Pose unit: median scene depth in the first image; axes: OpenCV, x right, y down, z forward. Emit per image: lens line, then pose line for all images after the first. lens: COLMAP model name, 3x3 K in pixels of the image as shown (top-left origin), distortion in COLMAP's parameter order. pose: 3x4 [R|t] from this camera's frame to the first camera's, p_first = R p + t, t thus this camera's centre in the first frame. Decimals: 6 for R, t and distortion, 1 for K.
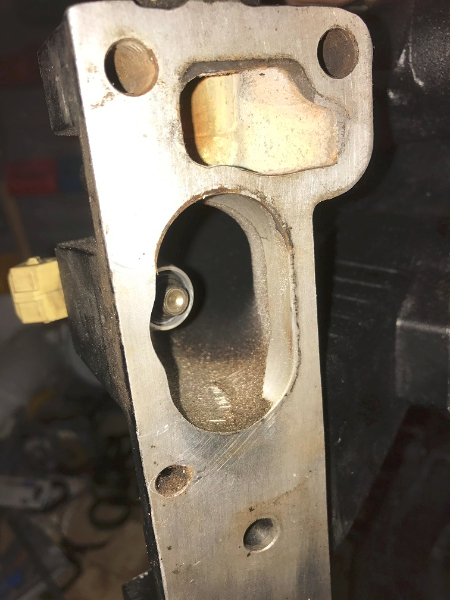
lens RADIAL K [[497.0, 0, 223.6], [0, 497.0, 299.5], [0, 0, 1]] dist [-0.067600, 0.022329]
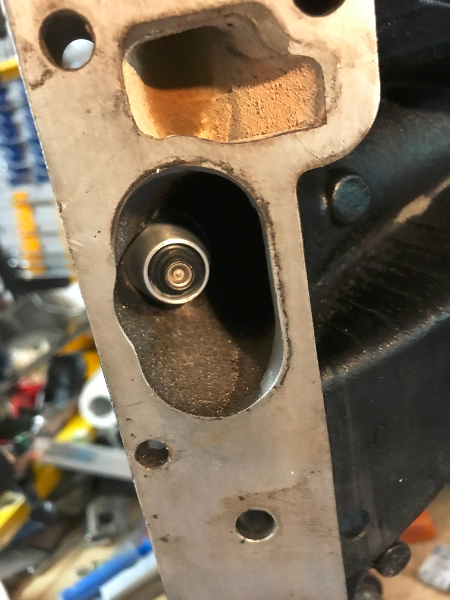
lens RADIAL K [[497.0, 0, 224.9], [0, 497.0, 300.5], [0, 0, 1]] dist [-0.067600, 0.022329]
pose [[0.921173, 0.079380, -0.380970, 0.410157], [-0.042037, 0.993544, 0.105374, -0.062596], [0.386875, -0.081053, 0.918563, 0.157075]]
